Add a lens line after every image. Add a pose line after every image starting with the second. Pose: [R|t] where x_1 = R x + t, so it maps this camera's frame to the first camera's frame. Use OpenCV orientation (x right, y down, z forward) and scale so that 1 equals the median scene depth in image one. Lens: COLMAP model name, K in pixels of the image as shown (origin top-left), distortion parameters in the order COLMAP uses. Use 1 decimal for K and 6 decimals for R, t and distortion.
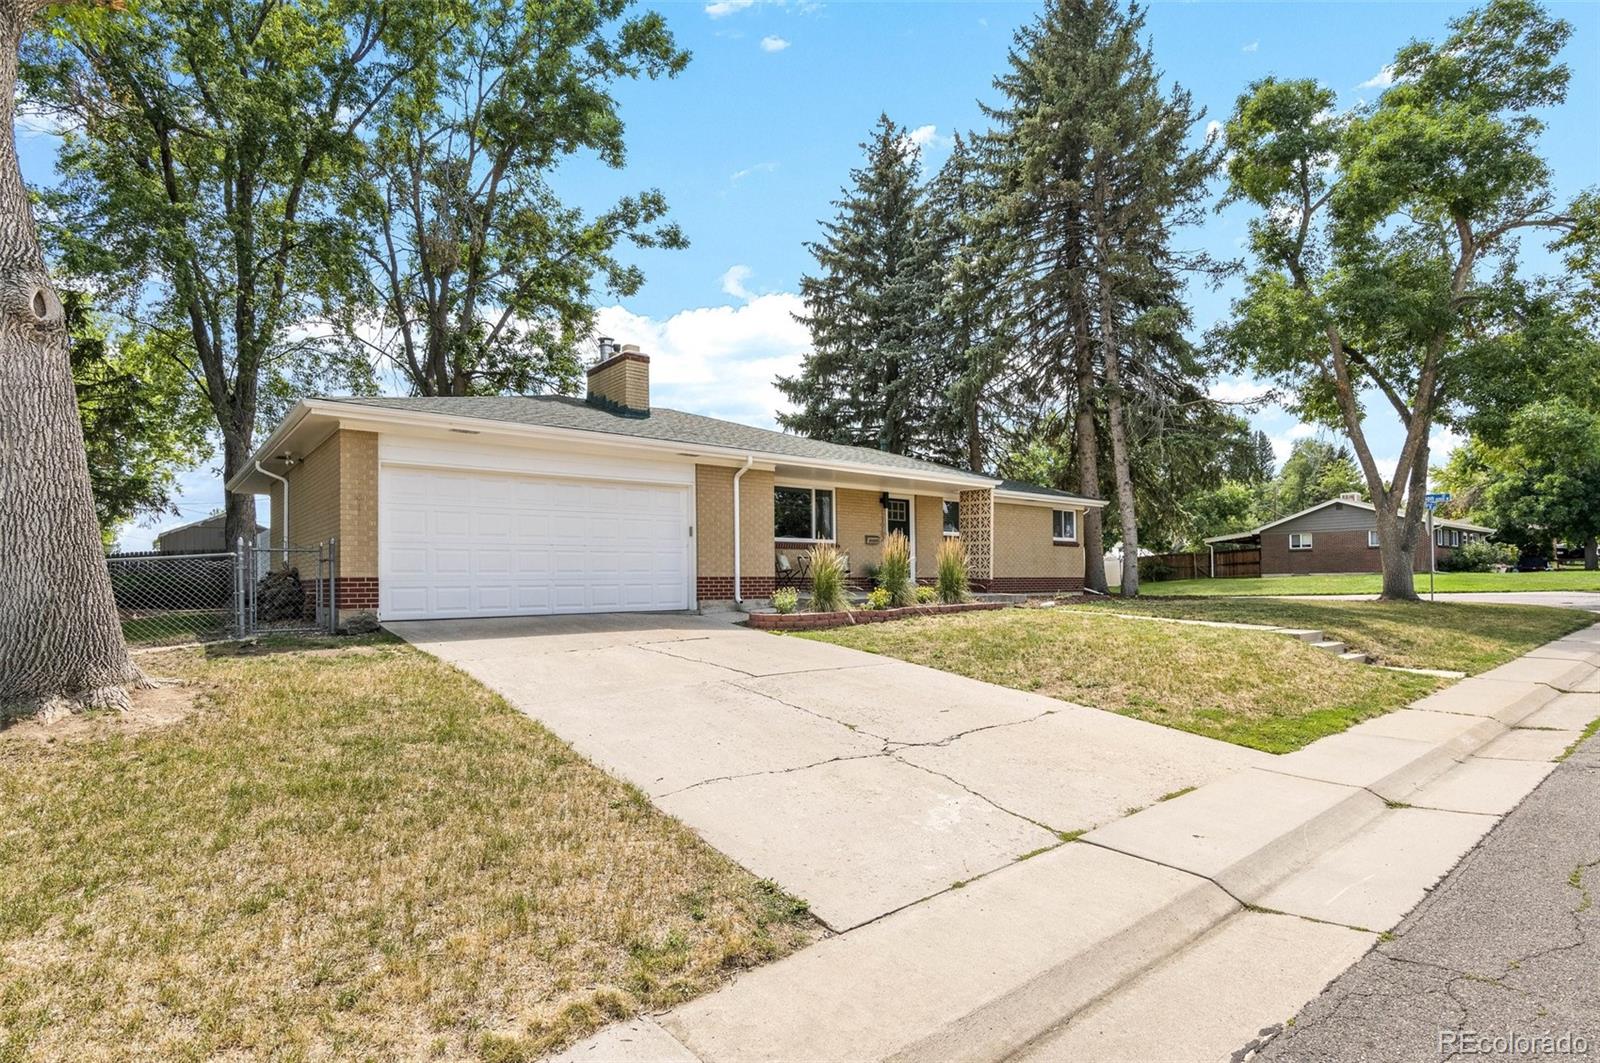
lens RADIAL K [[799.7, 0, 797.4], [0, 799.7, 528.8], [0, 0, 1]] dist [-0.004338, -0.000331]
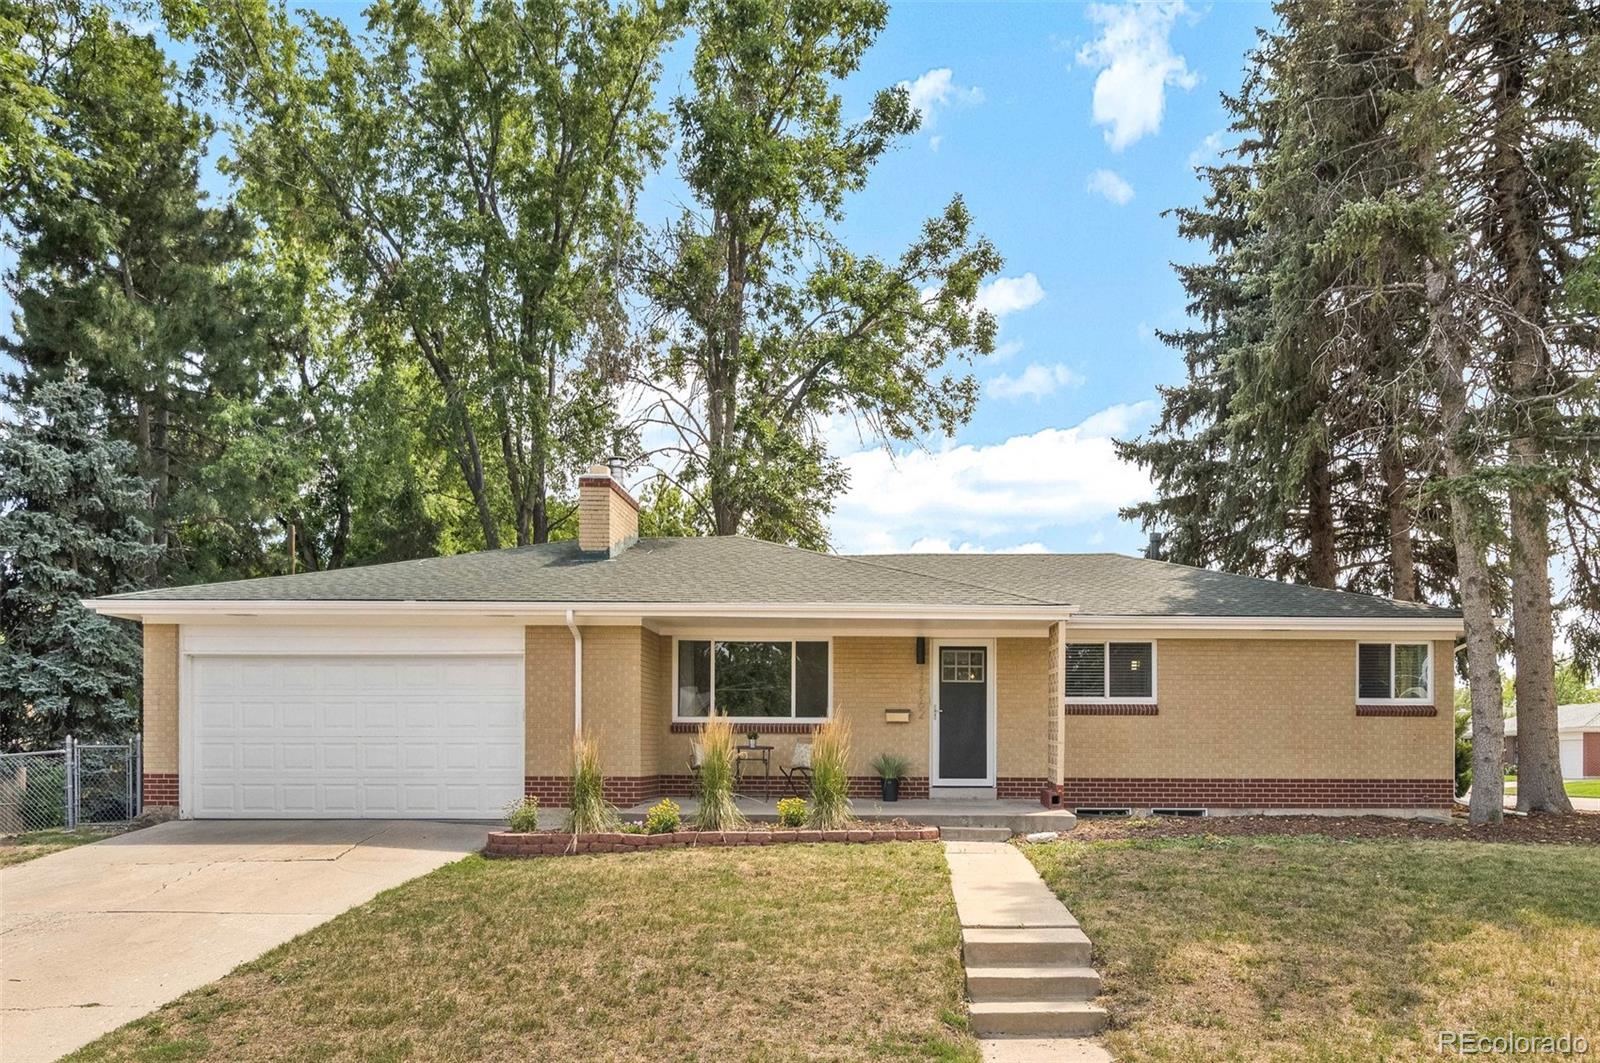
lens RADIAL K [[799.7, 0, 797.4], [0, 799.7, 528.8], [0, 0, 1]] dist [-0.004338, -0.000331]
pose [[0.786551, -0.161500, -0.596033, 0.549820], [0.032800, 0.974759, -0.220835, 0.007453], [0.616653, 0.154148, 0.771995, 0.536069]]
